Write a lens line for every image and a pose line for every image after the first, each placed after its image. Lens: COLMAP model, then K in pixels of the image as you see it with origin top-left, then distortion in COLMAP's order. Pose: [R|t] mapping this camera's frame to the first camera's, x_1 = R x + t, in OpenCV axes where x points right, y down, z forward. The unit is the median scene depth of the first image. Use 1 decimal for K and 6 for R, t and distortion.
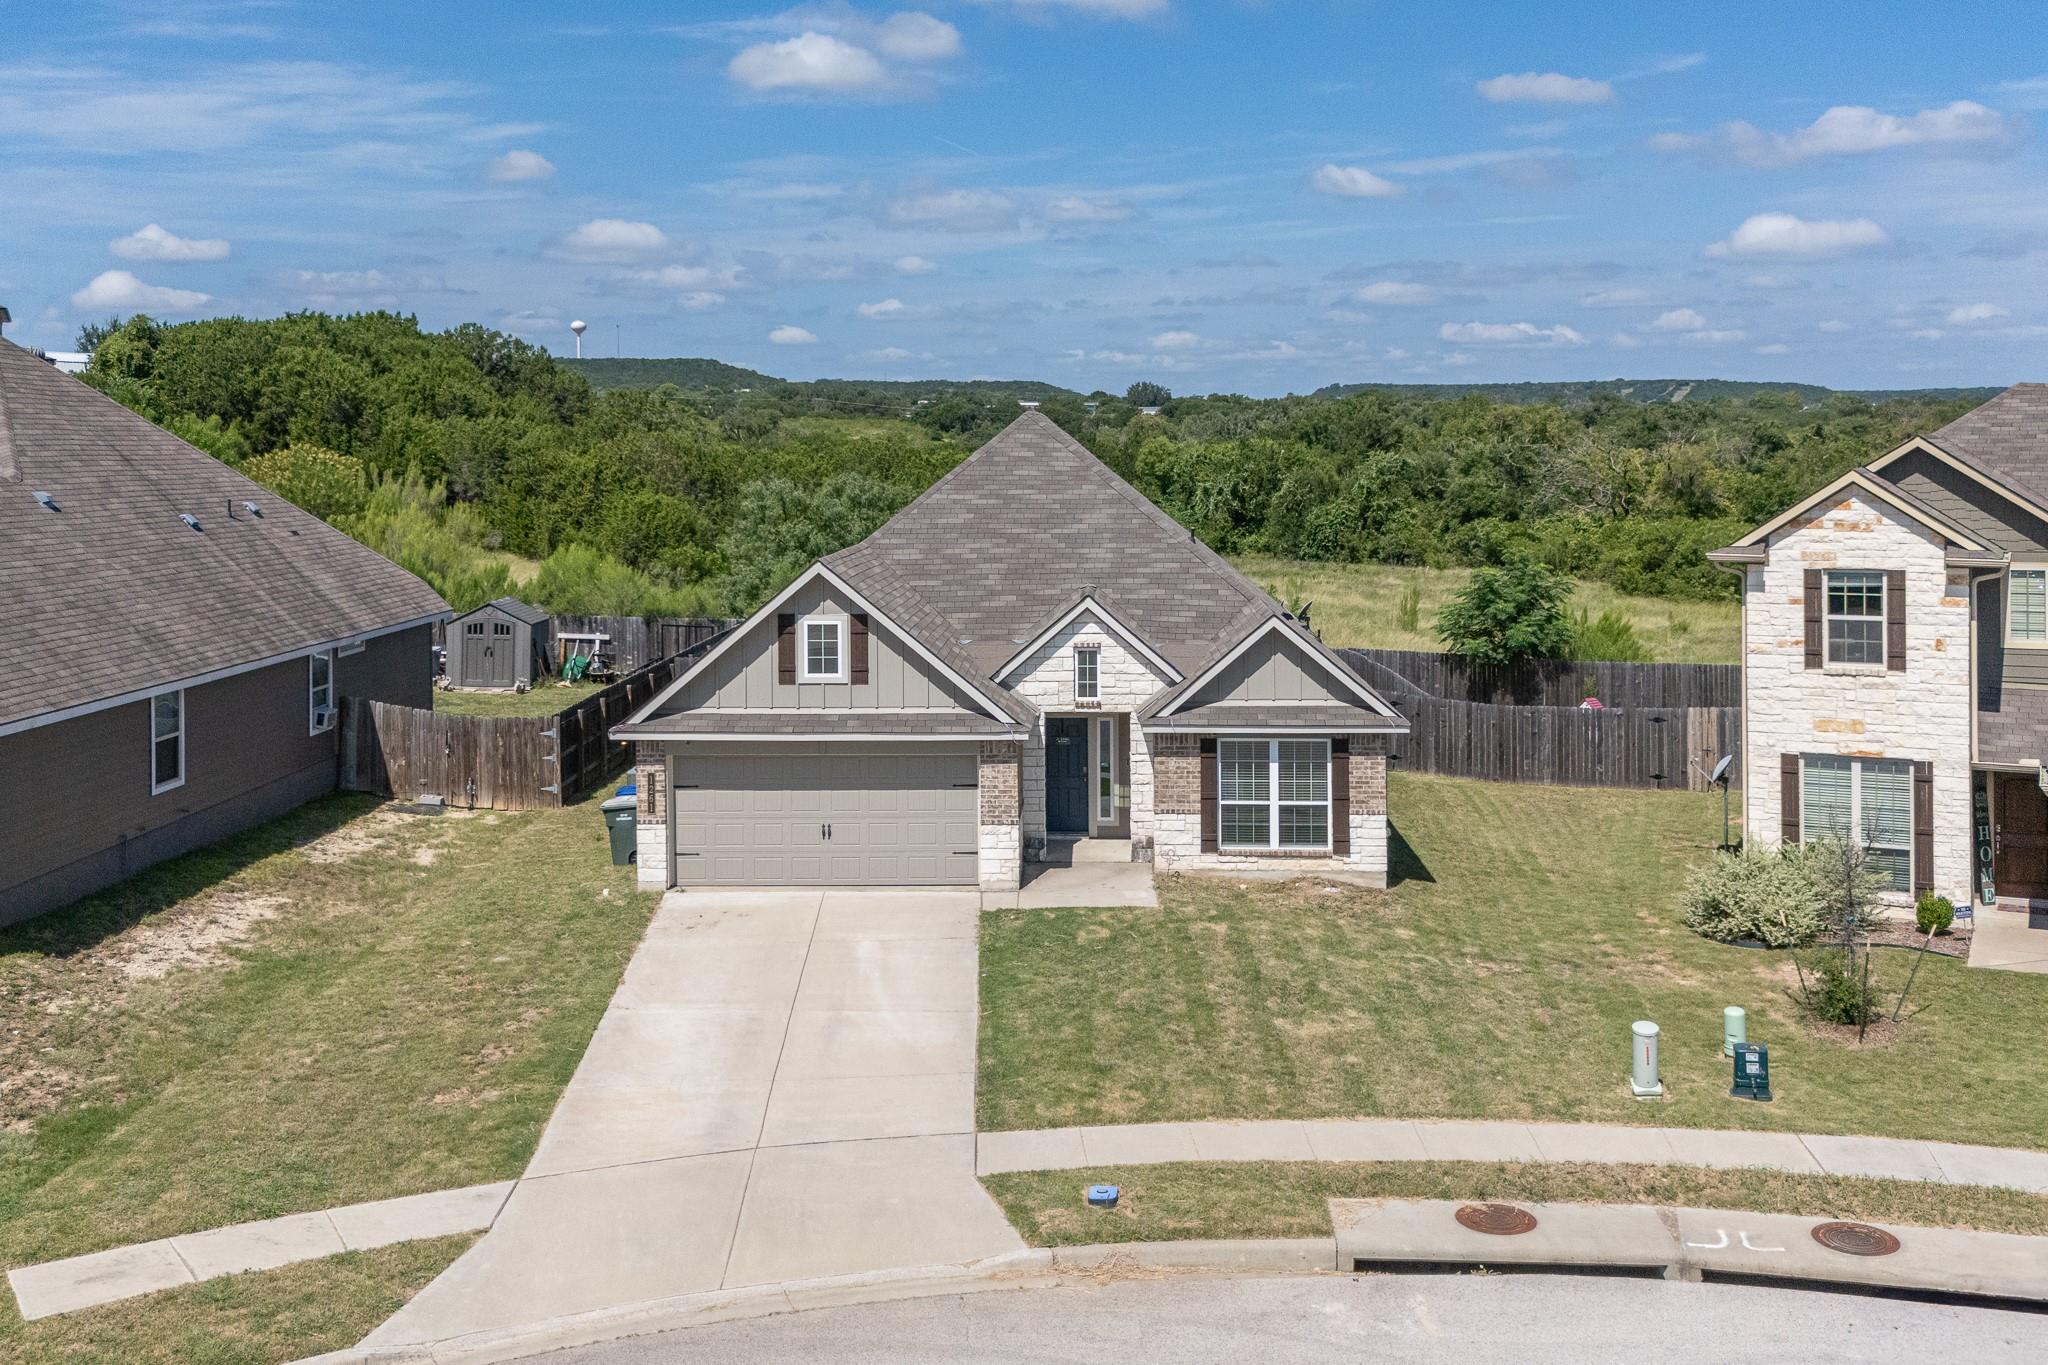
lens RADIAL K [[2034.0, 0, 1022.8], [0, 2034.0, 594.2], [0, 0, 1]] dist [0.104156, -0.202683]
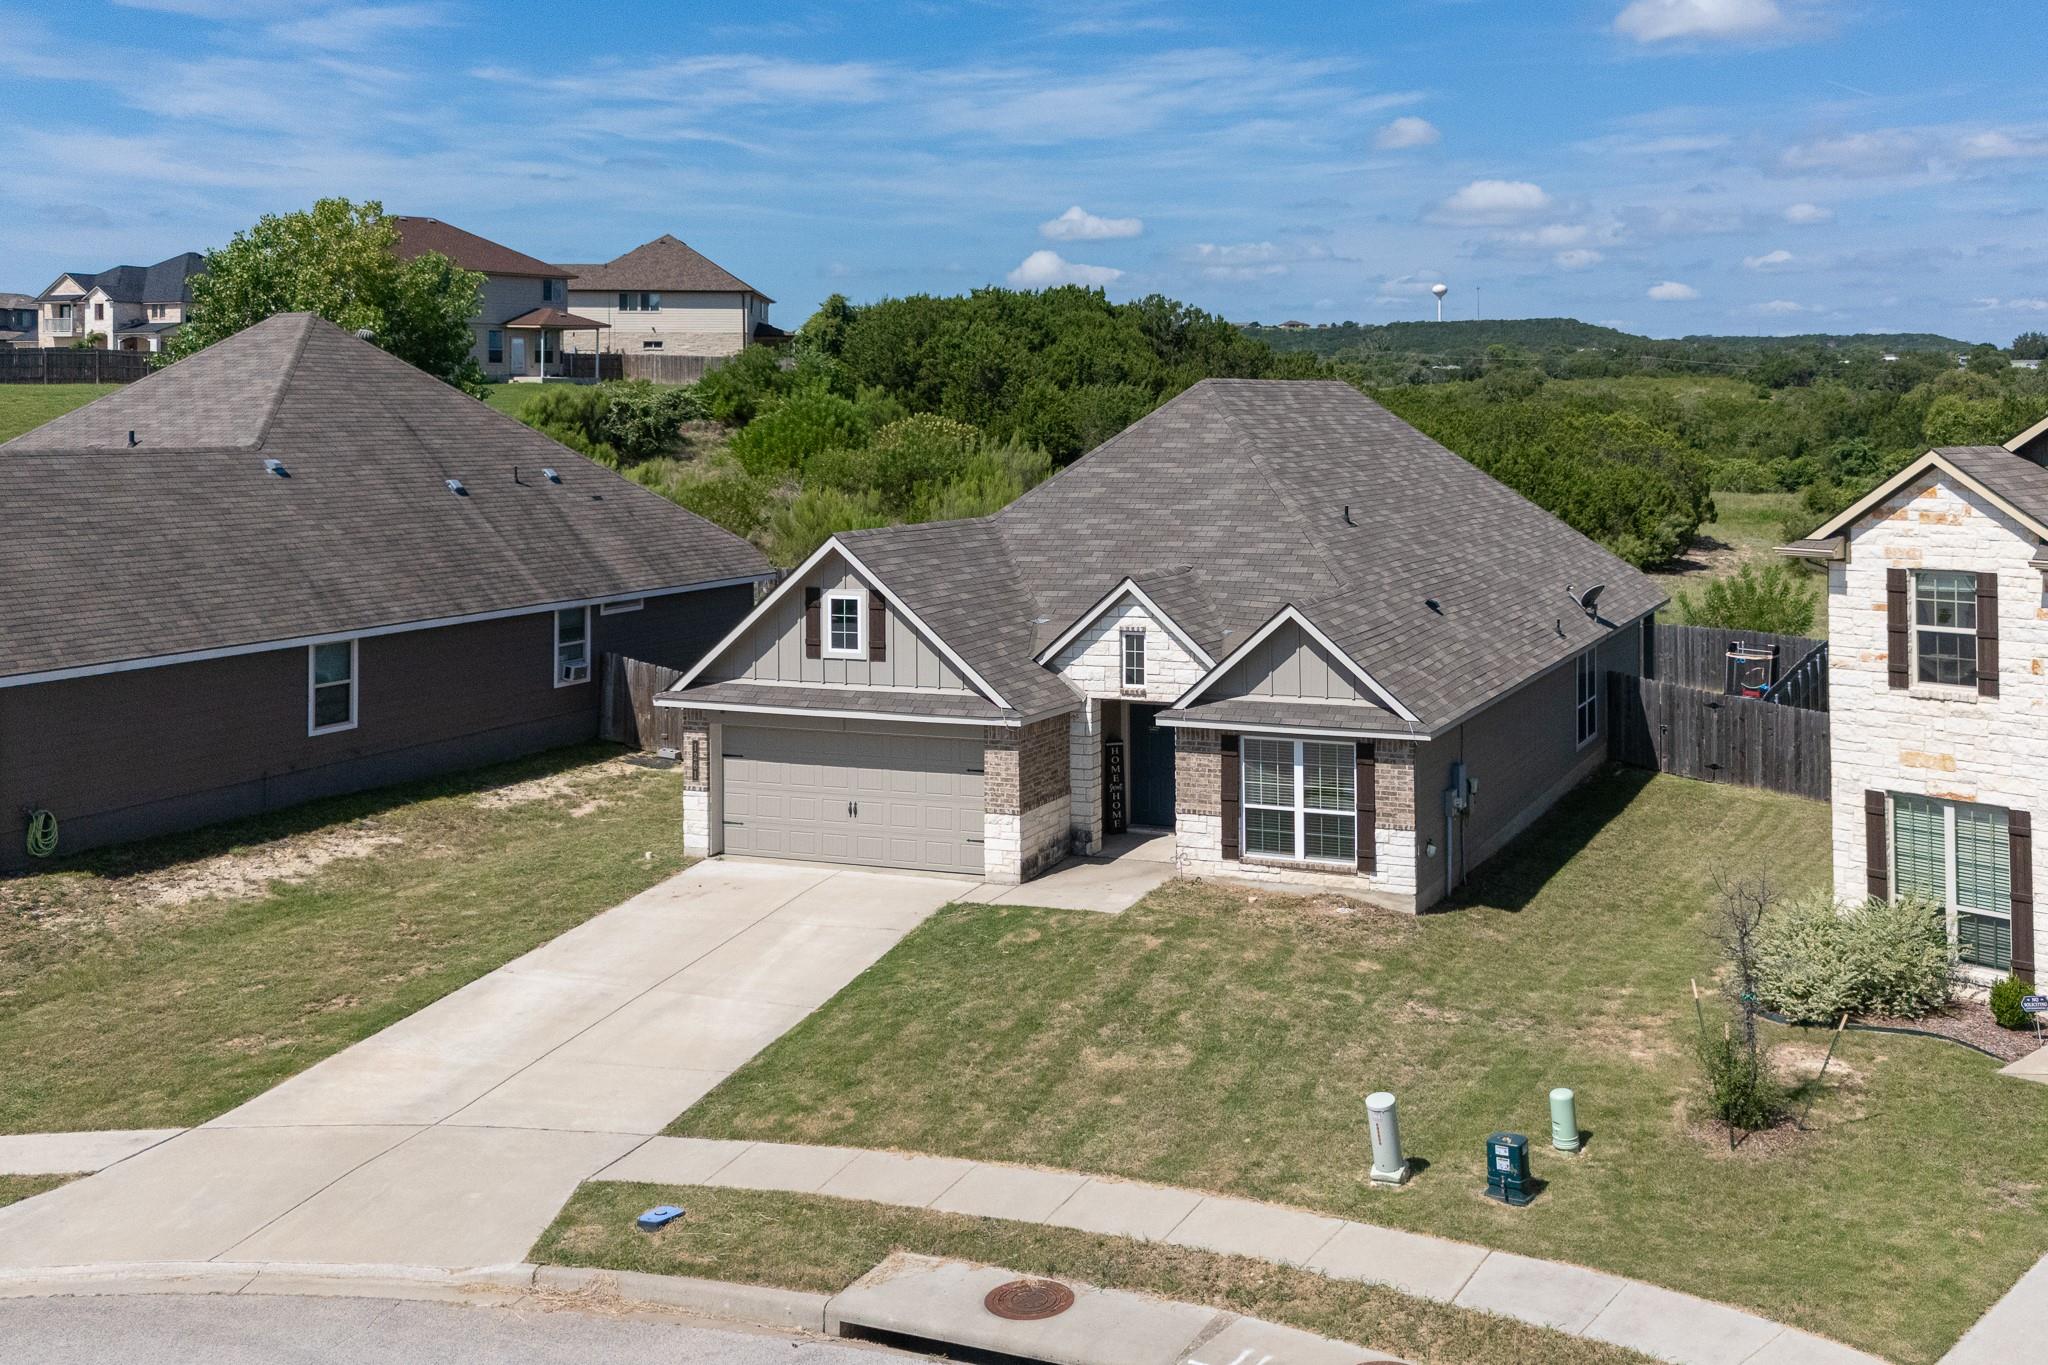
lens RADIAL K [[2033.8, 0, 1032.7], [0, 2033.8, 525.9], [0, 0, 1]] dist [0.089326, -0.138855]
pose [[0.941702, 0.017763, -0.335979, 0.320982], [-0.023123, 0.999661, -0.011959, -0.011055], [0.335652, 0.019030, 0.941794, 0.100234]]
